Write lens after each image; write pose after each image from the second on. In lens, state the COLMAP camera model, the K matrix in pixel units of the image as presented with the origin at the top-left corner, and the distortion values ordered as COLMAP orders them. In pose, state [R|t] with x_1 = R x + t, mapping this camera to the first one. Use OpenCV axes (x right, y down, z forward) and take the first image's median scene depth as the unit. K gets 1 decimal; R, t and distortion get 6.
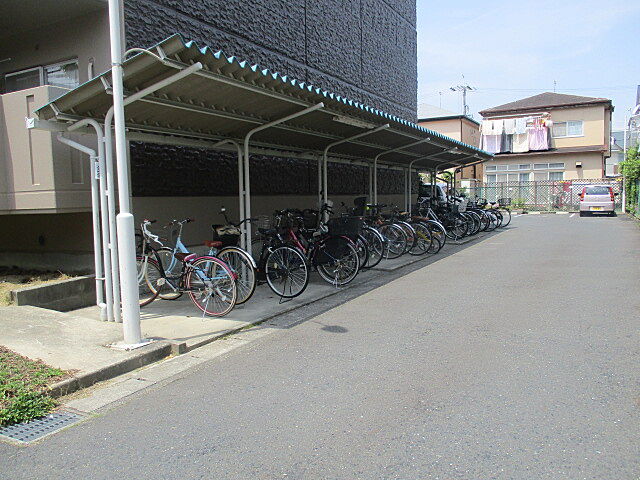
lens RADIAL K [[530.5, 0, 319.5], [0, 530.5, 241.2], [0, 0, 1]] dist [-0.002649, -0.014927]
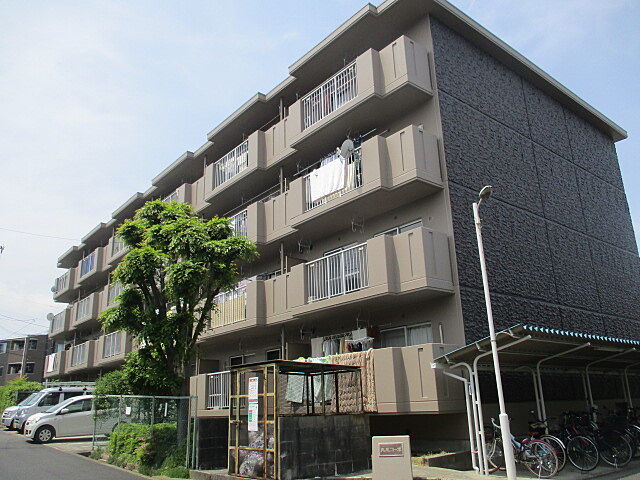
lens RADIAL K [[530.5, 0, 319.8], [0, 530.5, 238.1], [0, 0, 1]] dist [-0.002649, -0.014927]
pose [[0.926663, -0.117481, -0.357064, -0.146010], [-0.021700, 0.931602, -0.362831, 0.048310], [0.375267, 0.343970, 0.860732, -0.833226]]
